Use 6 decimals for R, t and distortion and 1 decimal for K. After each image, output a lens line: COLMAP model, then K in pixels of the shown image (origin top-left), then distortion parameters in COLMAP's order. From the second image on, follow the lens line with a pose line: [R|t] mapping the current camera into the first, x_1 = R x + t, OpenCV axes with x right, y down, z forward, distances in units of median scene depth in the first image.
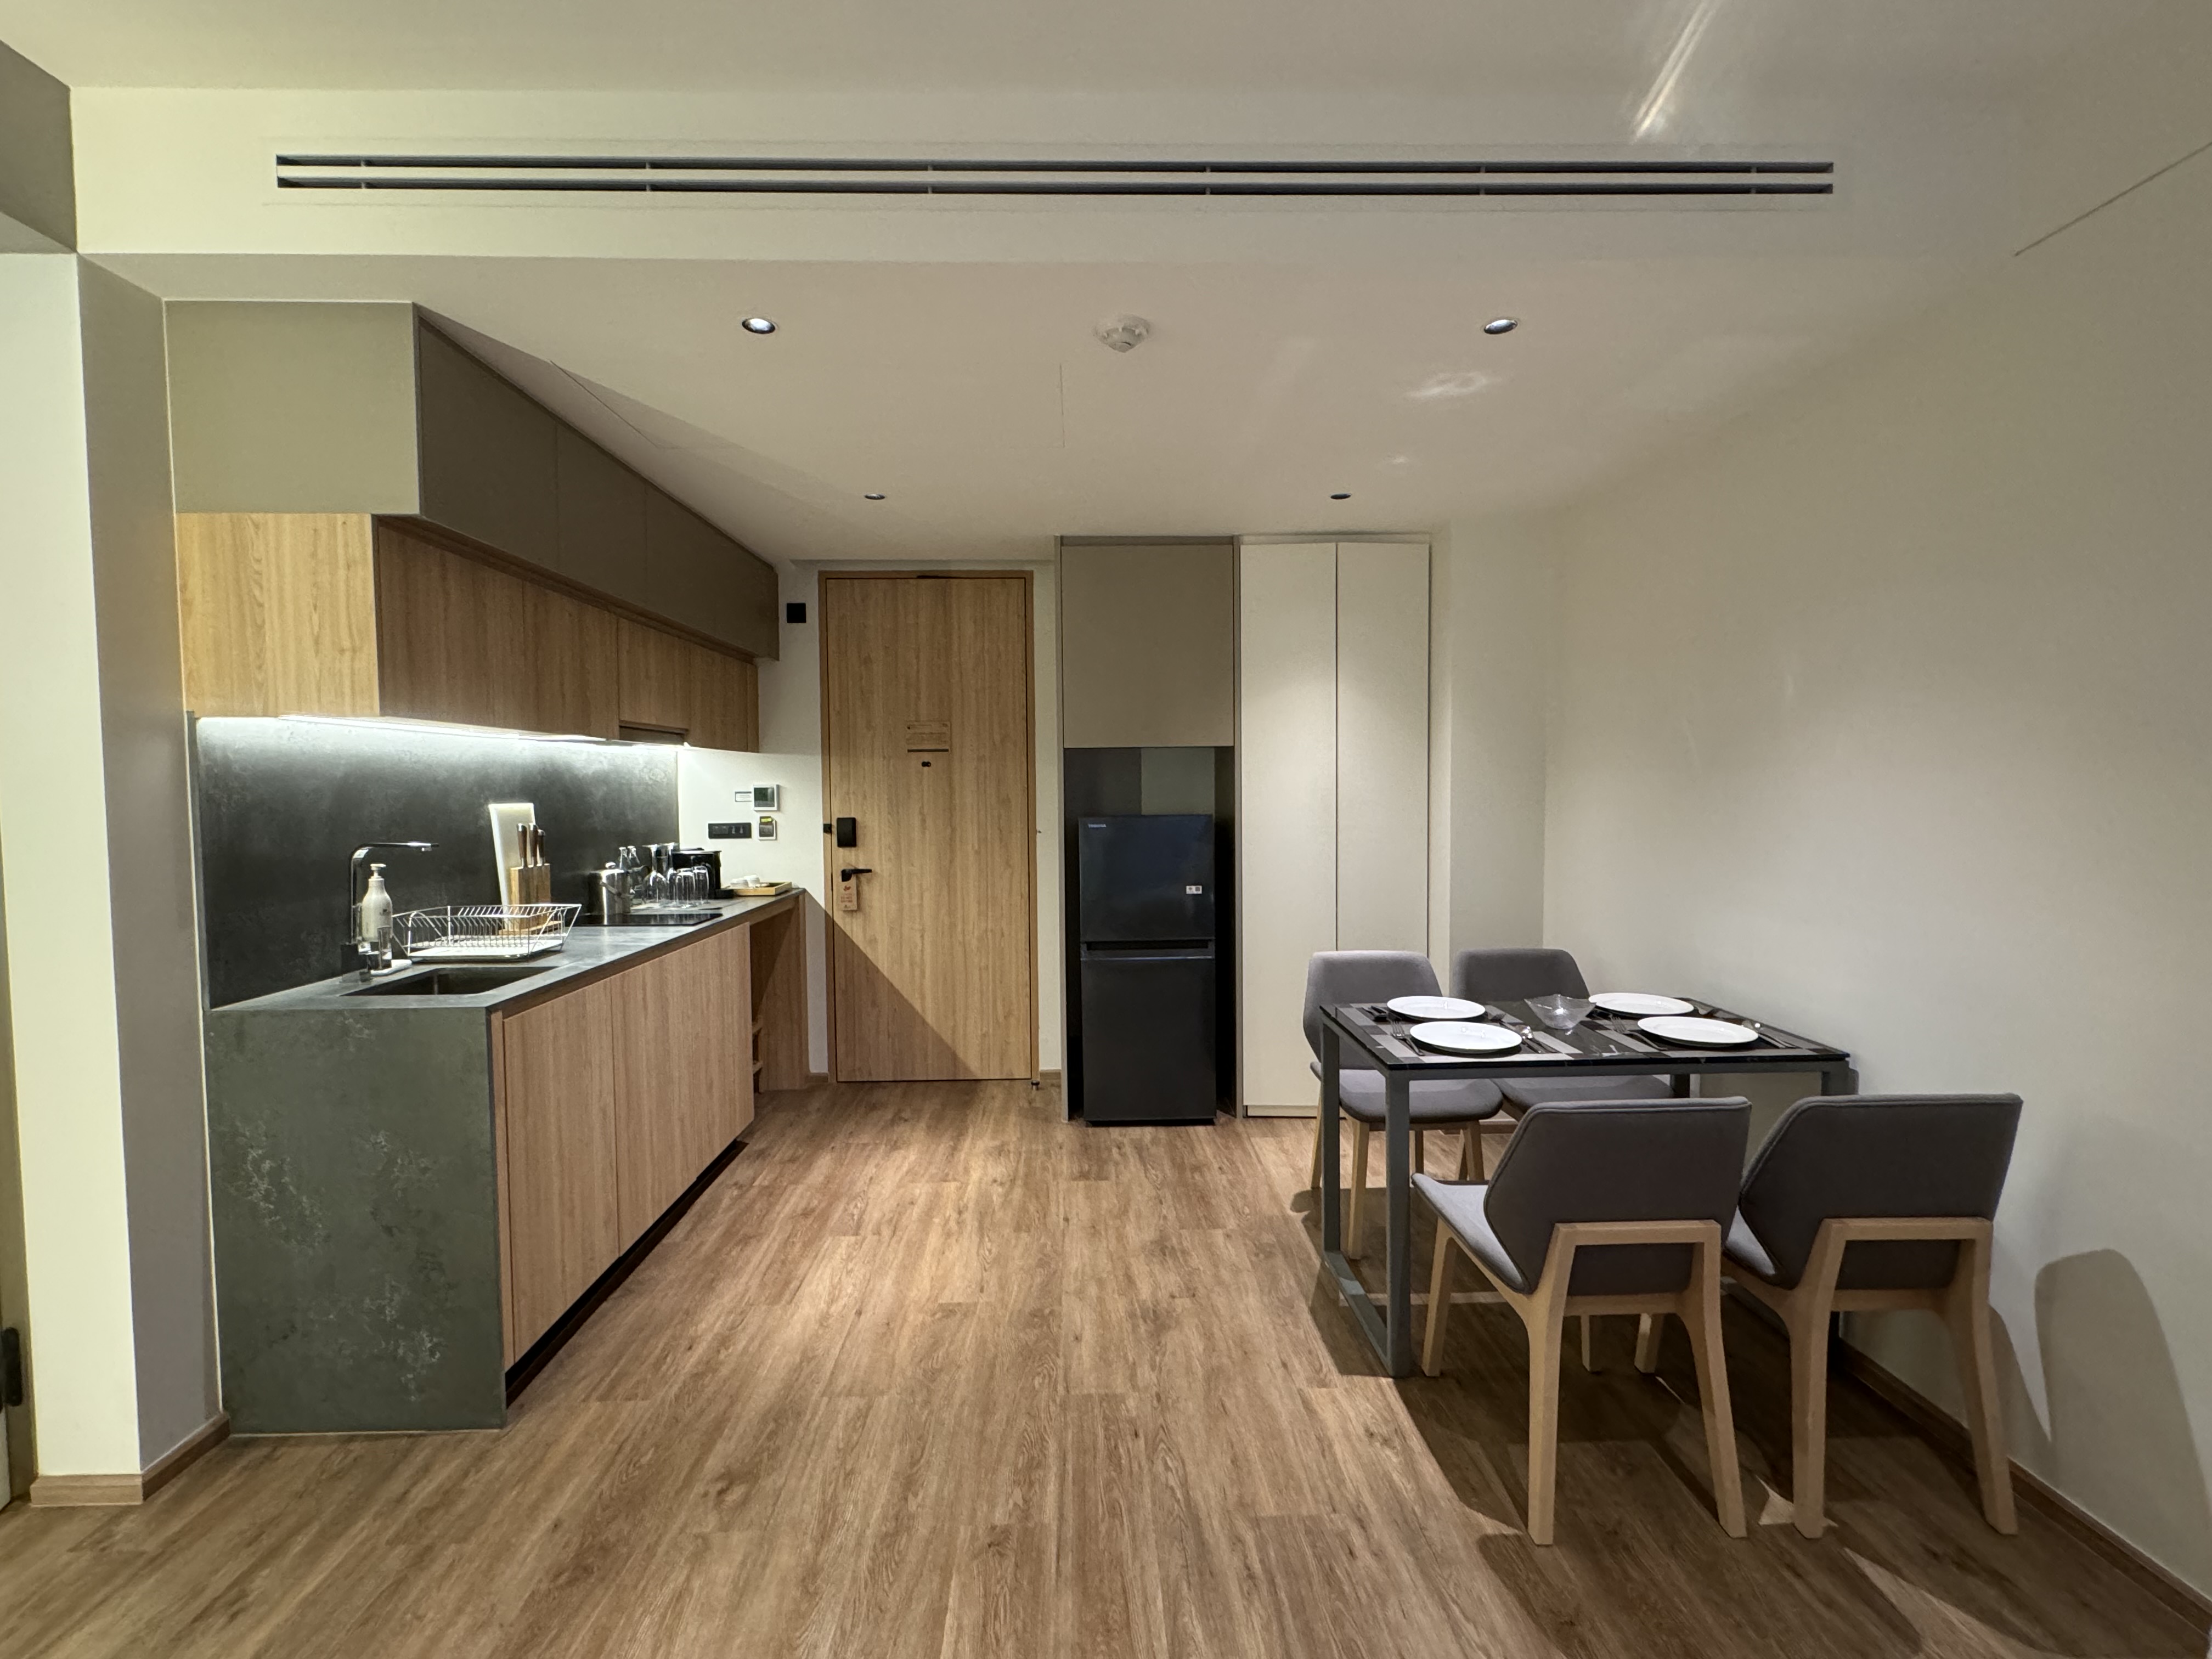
lens RADIAL K [[986.0, 0, 1106.0], [0, 986.0, 829.5], [0, 0, 1]] dist [-0.000531, 0.000152]
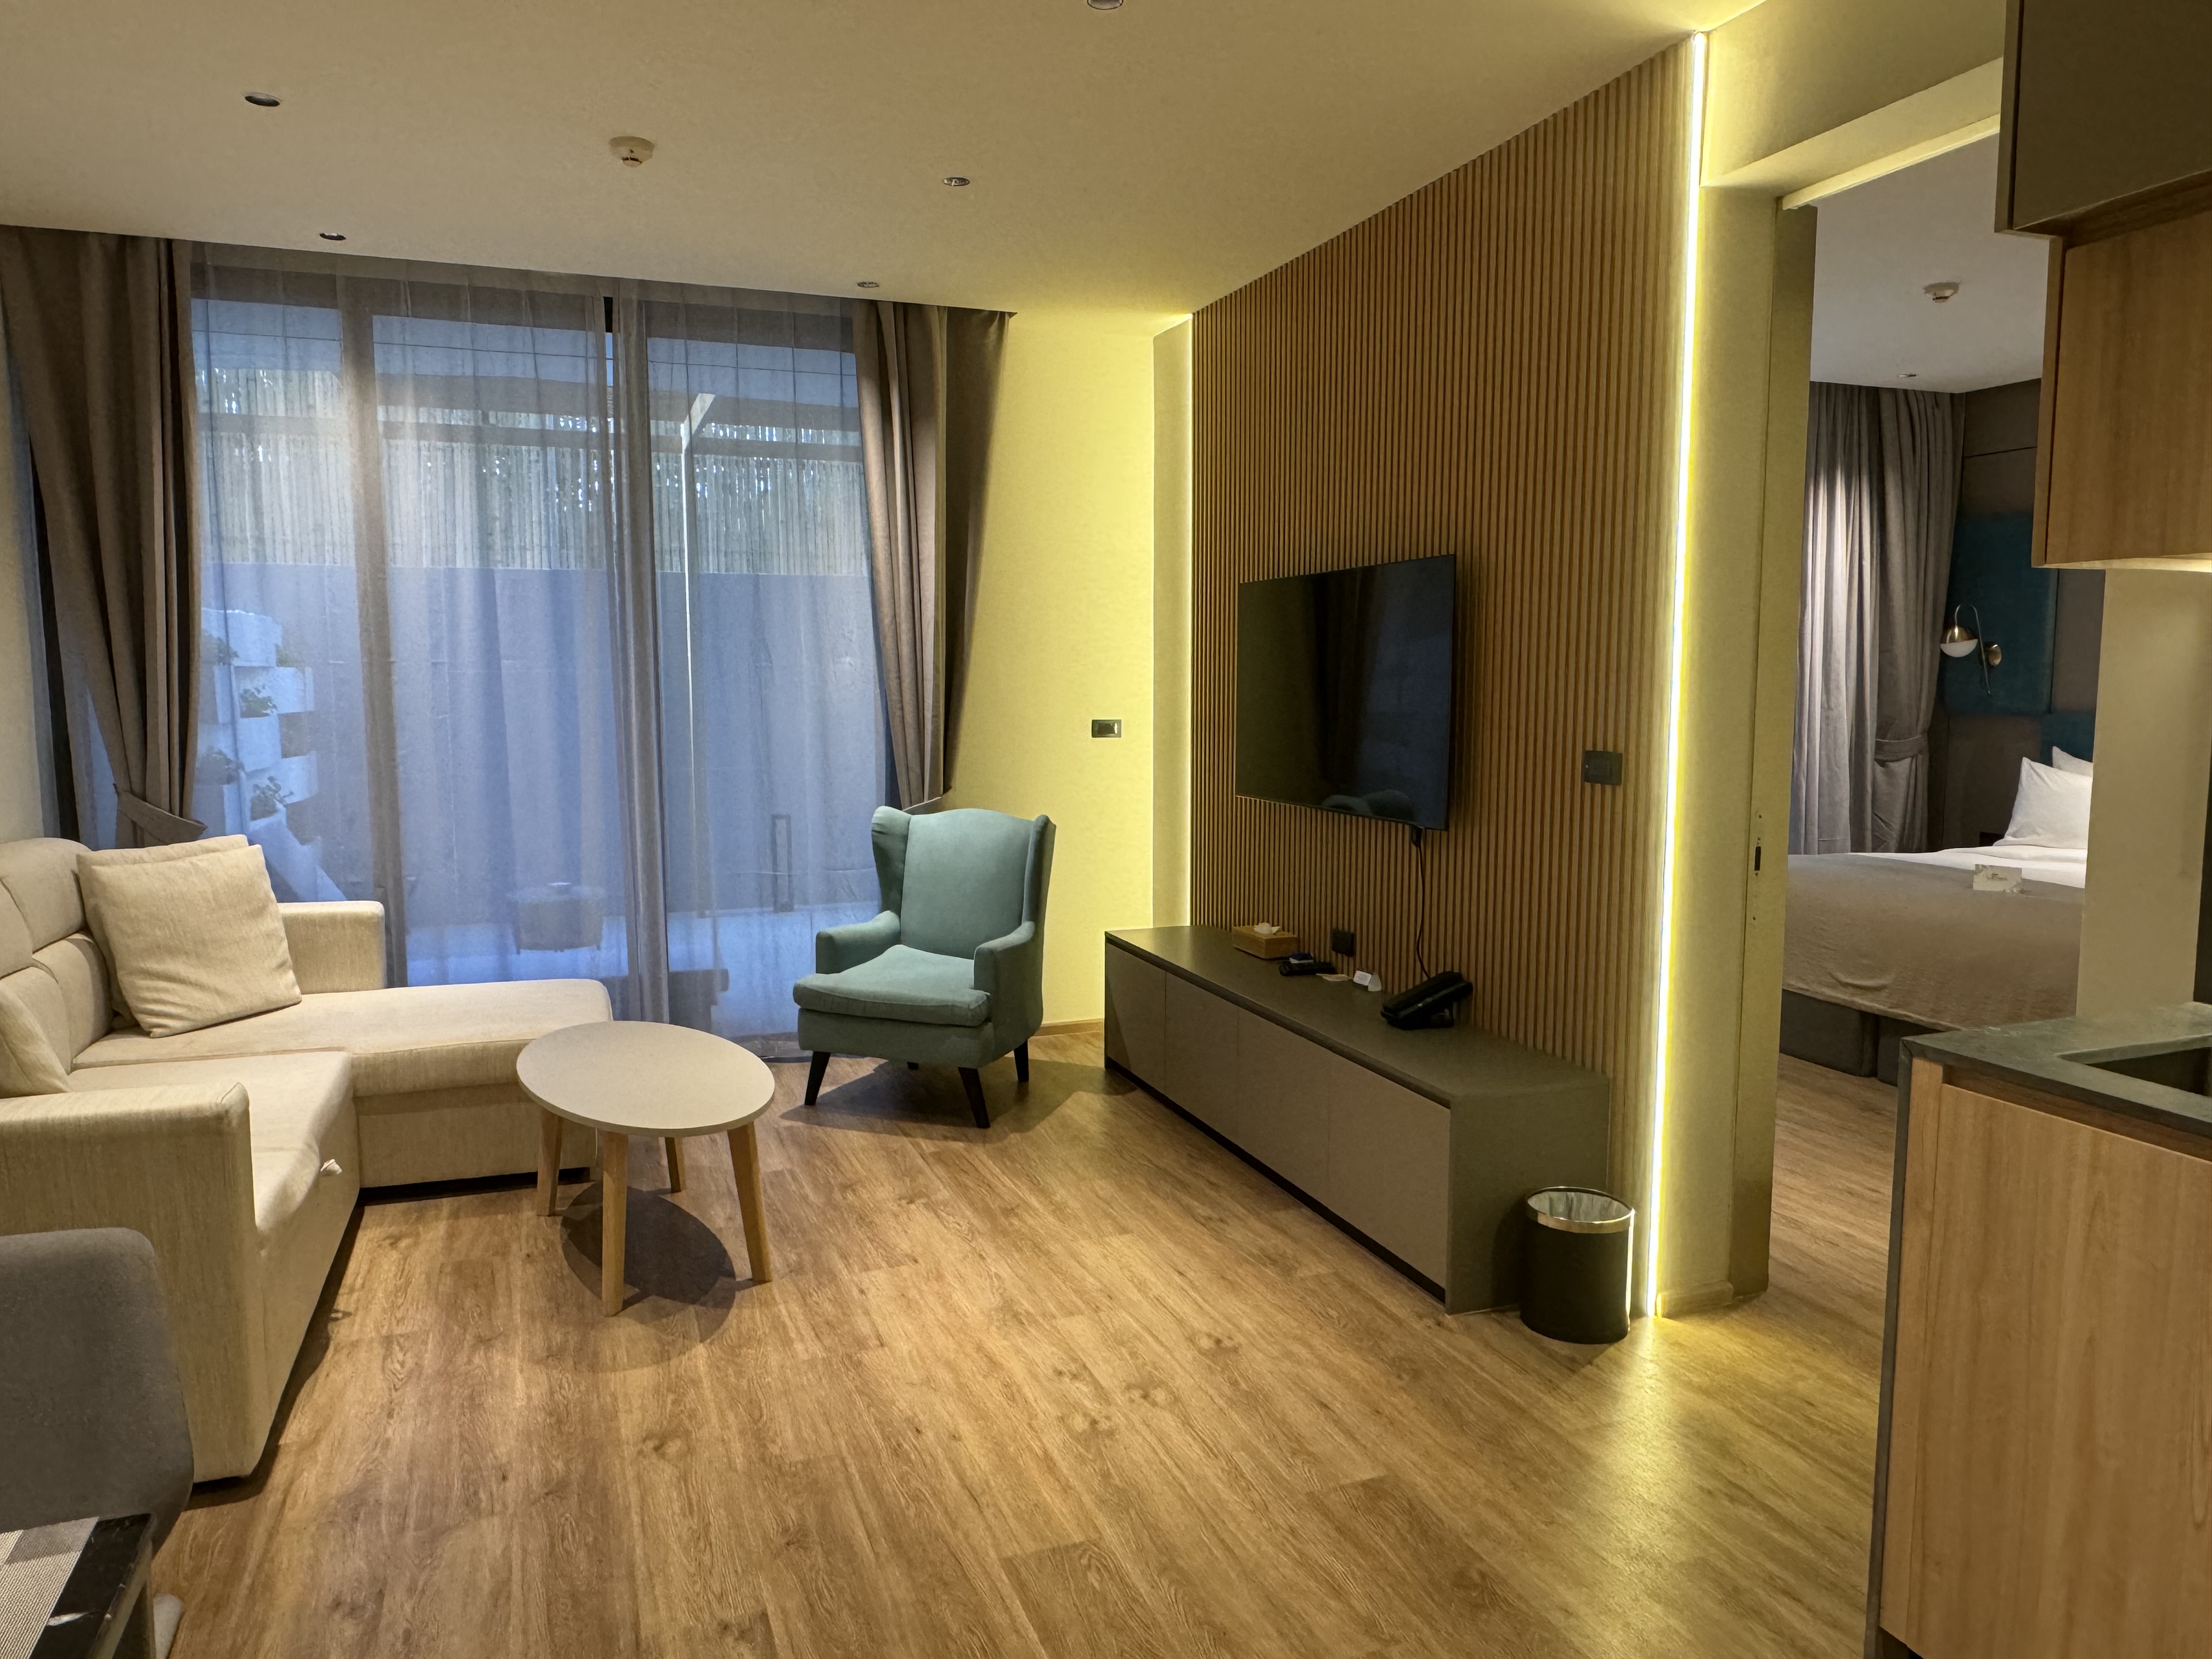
lens RADIAL K [[1376.4, 0, 1106.0], [0, 1376.4, 829.5], [0, 0, 1]] dist [-0.000232, 0.000669]
pose [[-0.954324, 0.047091, -0.295039, 0.067090], [0.002210, 0.988586, 0.150639, -0.060133], [0.298765, 0.143107, -0.943536, 1.302278]]
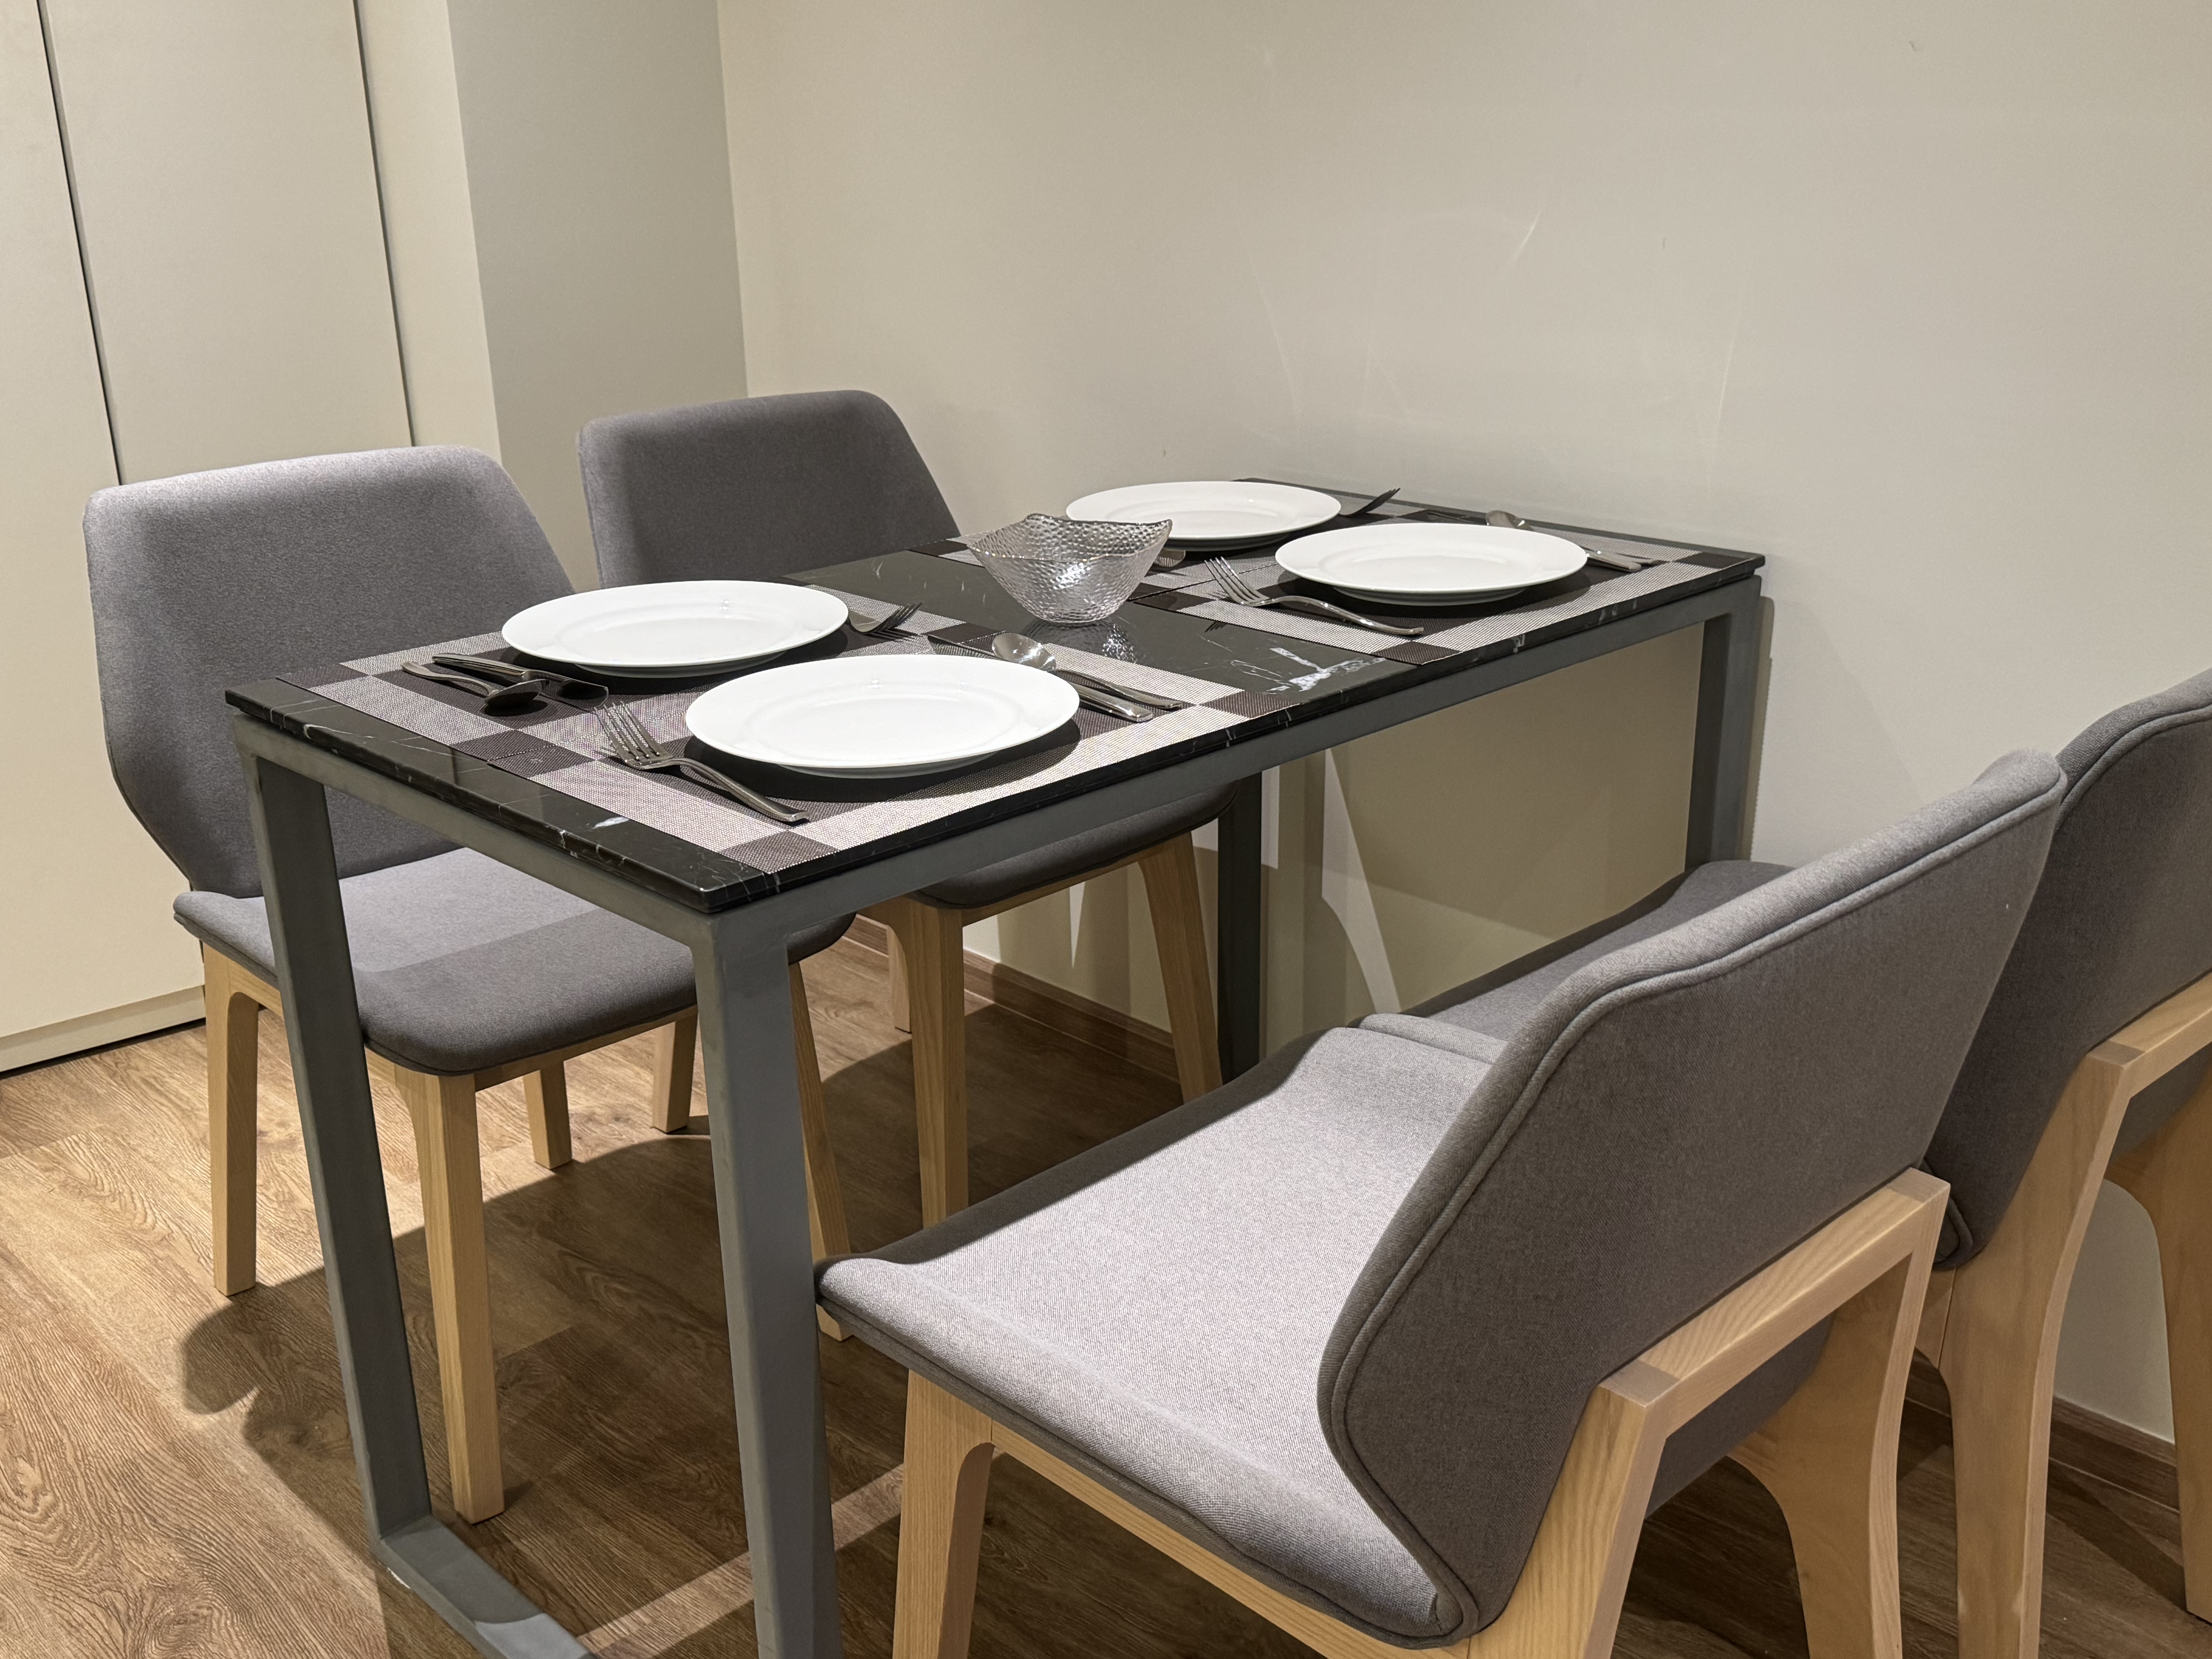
lens RADIAL K [[2209.1, 0, 1106.0], [0, 2209.1, 829.5], [0, 0, 1]] dist [0.003182, -0.010169]
pose [[0.743792, -0.225801, 0.629116, 0.027146], [0.041674, 0.955046, 0.293513, 0.064298], [-0.667110, -0.192095, 0.719766, 0.491424]]
